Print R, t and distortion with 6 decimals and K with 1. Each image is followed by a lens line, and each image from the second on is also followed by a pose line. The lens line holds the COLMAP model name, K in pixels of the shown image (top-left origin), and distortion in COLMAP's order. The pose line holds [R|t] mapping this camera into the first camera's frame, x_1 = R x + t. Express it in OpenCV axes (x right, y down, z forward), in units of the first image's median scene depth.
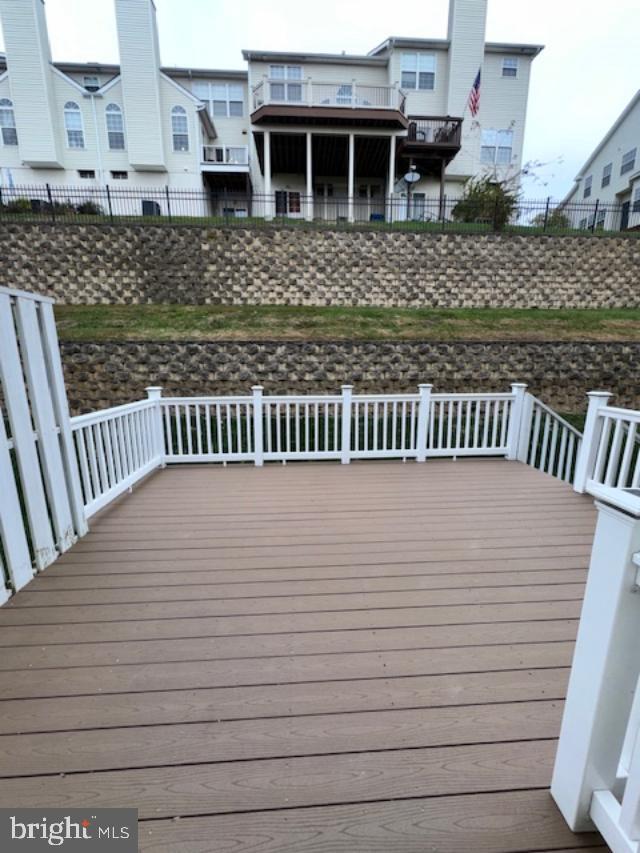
lens RADIAL K [[340.2, 0, 320.0], [0, 340.2, 426.5], [0, 0, 1]] dist [-0.000968, -0.000472]
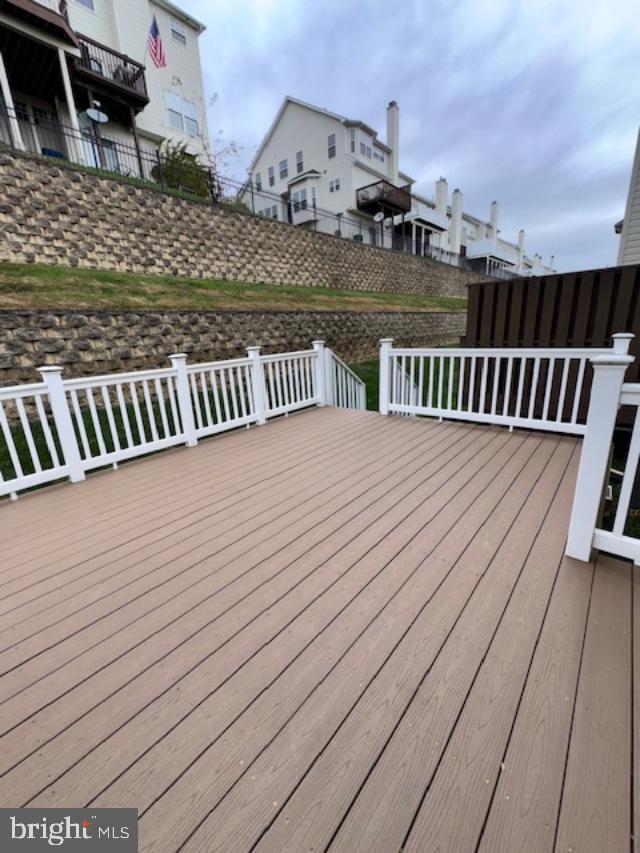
lens RADIAL K [[340.2, 0, 320.0], [0, 340.2, 426.5], [0, 0, 1]] dist [-0.000968, -0.000472]
pose [[0.702109, -0.227556, 0.674731, -0.113890], [0.187459, 0.973206, 0.133152, 0.002686], [-0.686951, 0.032997, 0.725954, 0.060908]]
